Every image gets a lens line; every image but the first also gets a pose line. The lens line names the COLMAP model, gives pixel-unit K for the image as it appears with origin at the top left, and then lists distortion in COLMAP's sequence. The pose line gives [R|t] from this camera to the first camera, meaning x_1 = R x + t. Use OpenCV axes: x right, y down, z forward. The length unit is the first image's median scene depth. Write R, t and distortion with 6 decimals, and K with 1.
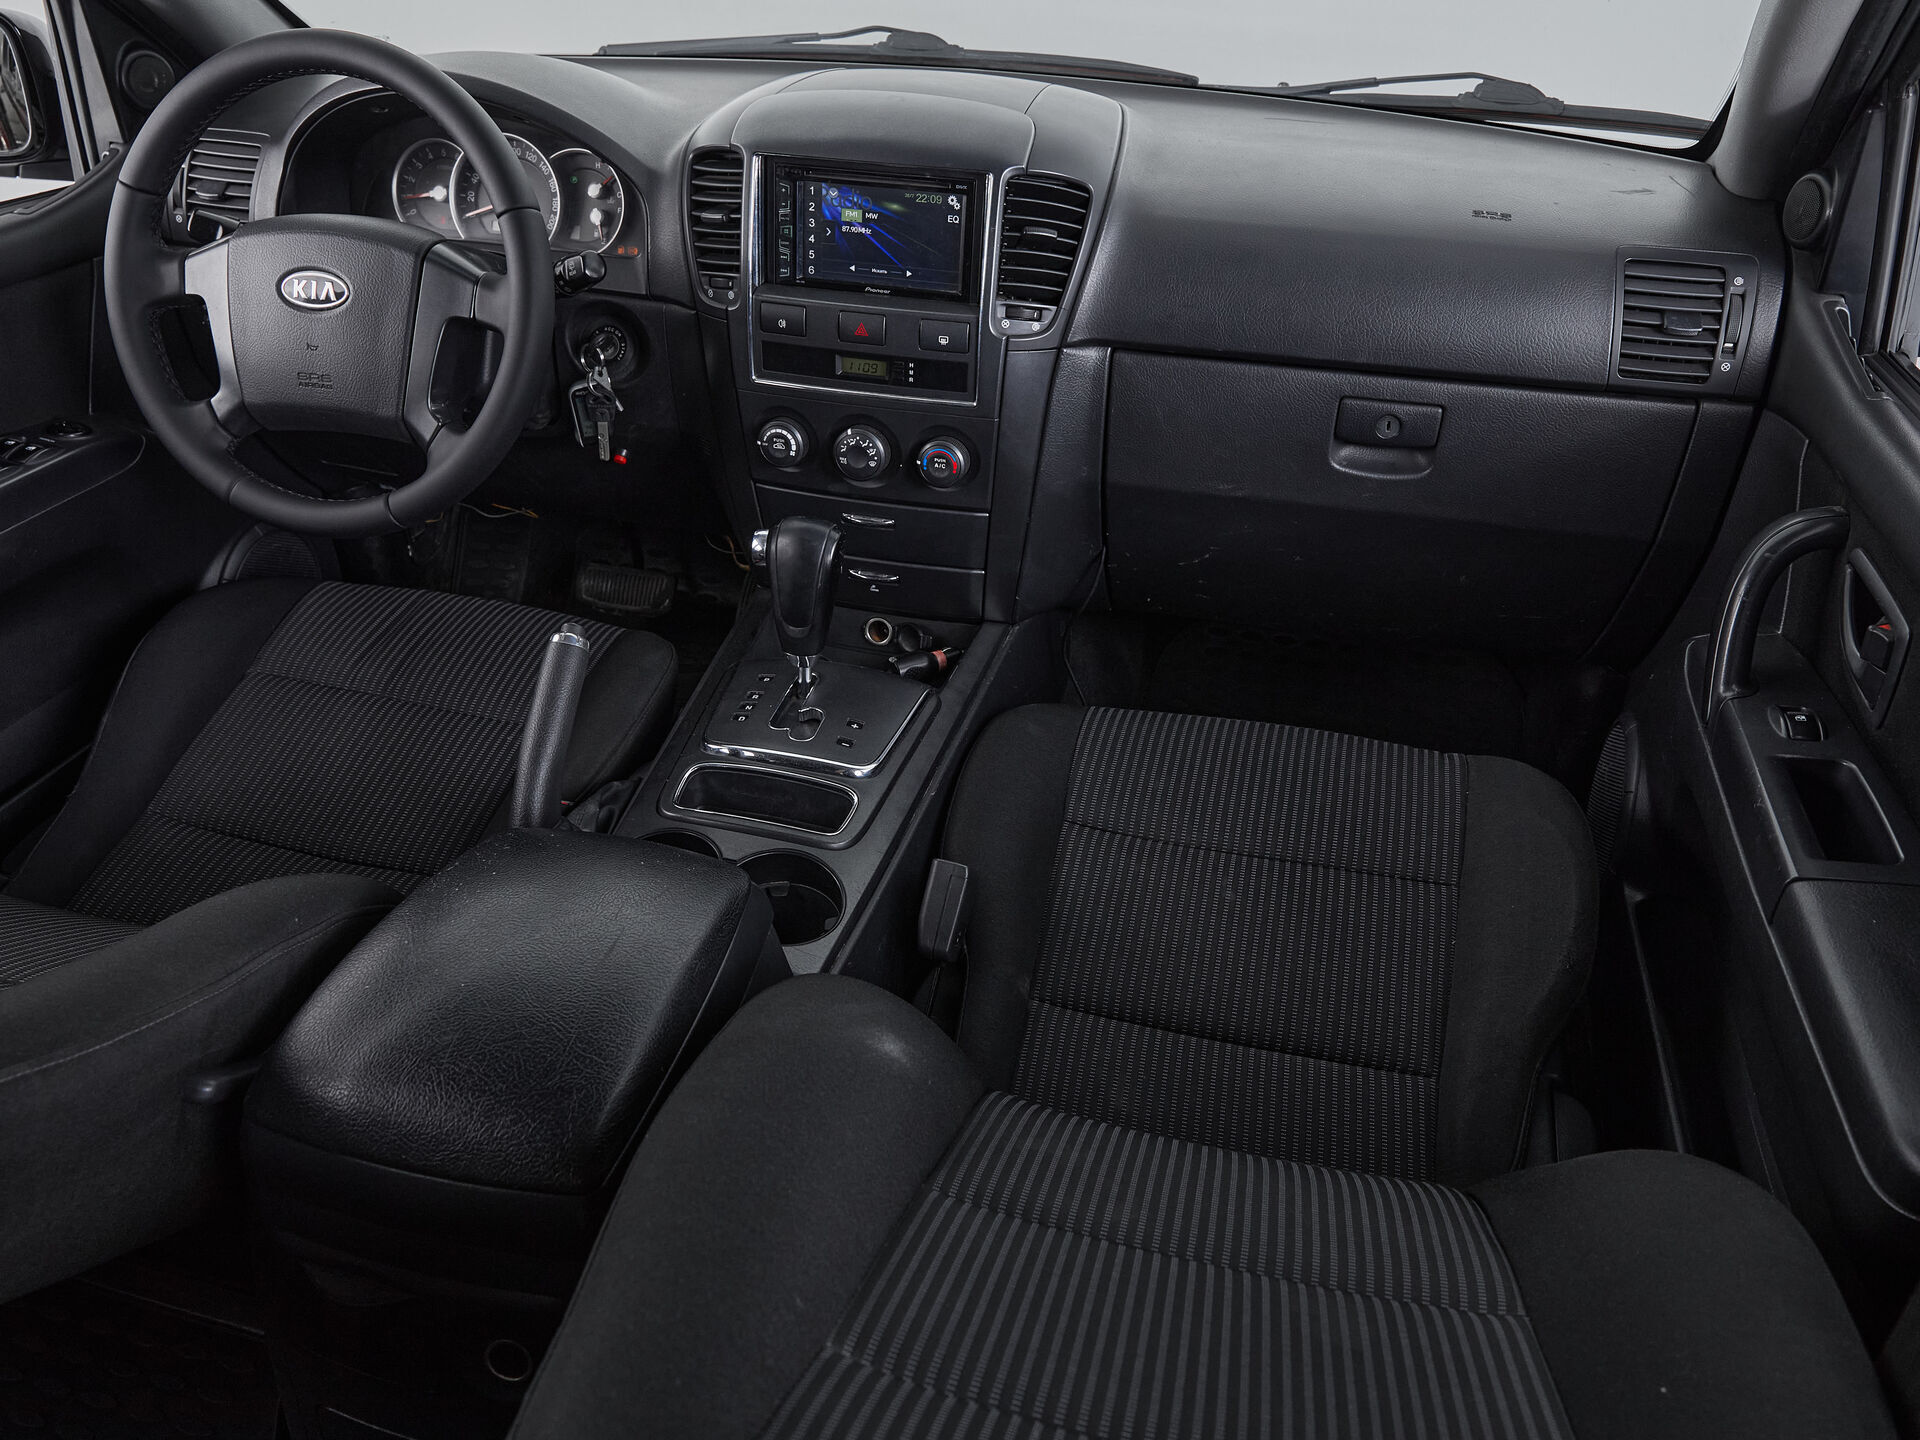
lens RADIAL K [[1451.5, 0, 951.4], [0, 1451.5, 718.9], [0, 0, 1]] dist [-0.013814, 0.010625]
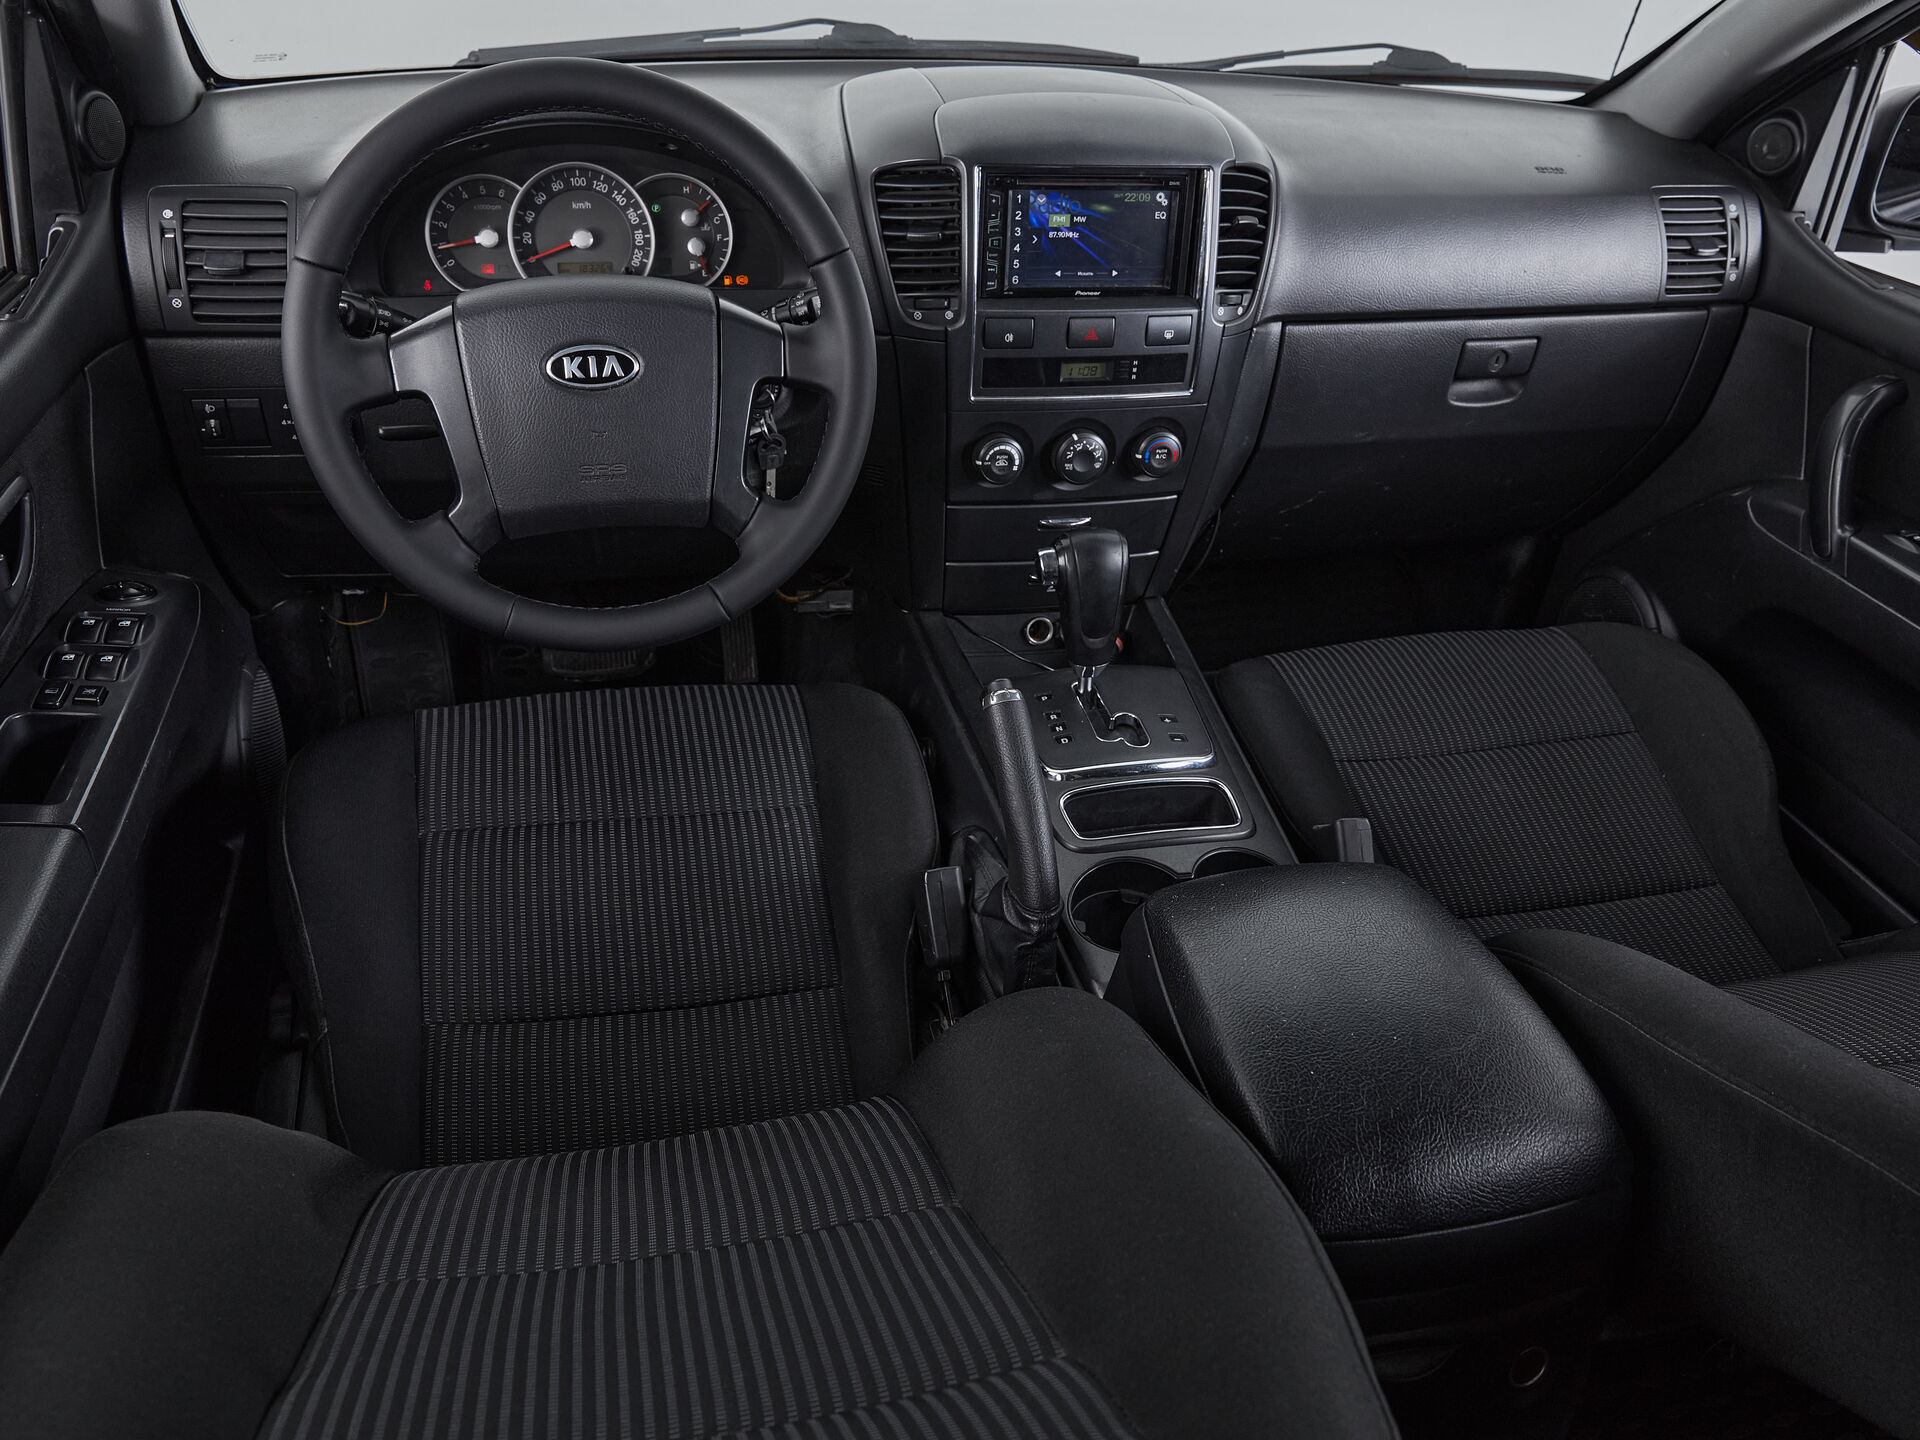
lens RADIAL K [[1451.5, 0, 942.1], [0, 1451.5, 711.5], [0, 0, 1]] dist [-0.013814, 0.010625]
pose [[0.886869, -0.229385, 0.401056, -0.610834], [0.218707, 0.973063, 0.072910, -0.109827], [-0.406977, 0.023052, 0.913147, 0.133672]]
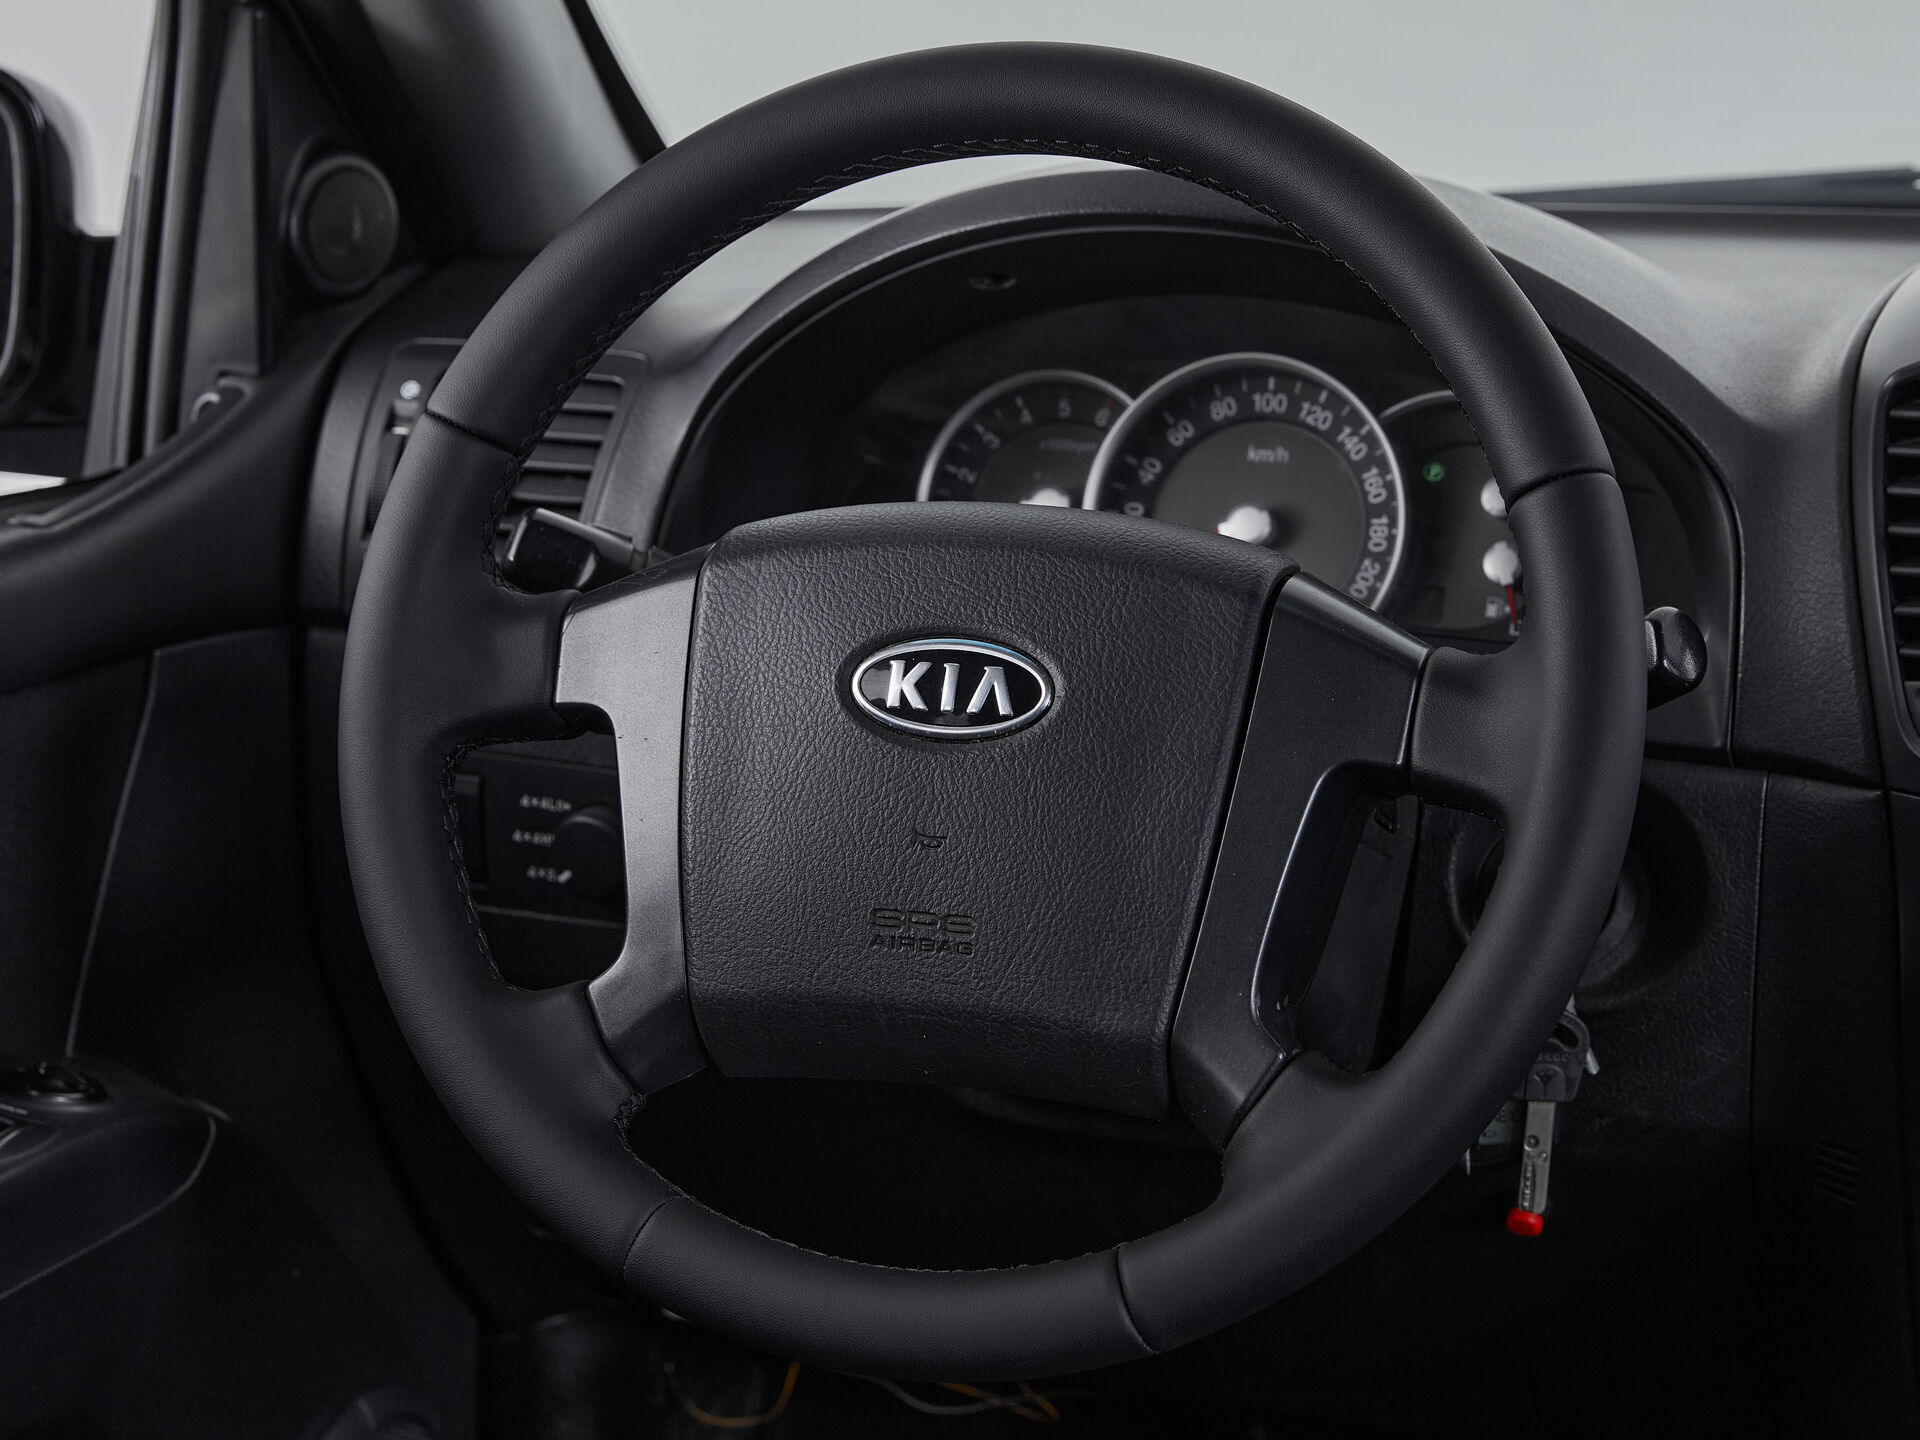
lens RADIAL K [[3959.9, 0, 962.6], [0, 3959.9, 719.1], [0, 0, 1]] dist [-0.037253, 0.000000]
pose [[0.995300, 0.013850, -0.095848, -0.323119], [-0.046544, 0.936332, -0.348017, 0.052249], [0.084926, 0.350843, 0.932575, 0.074569]]
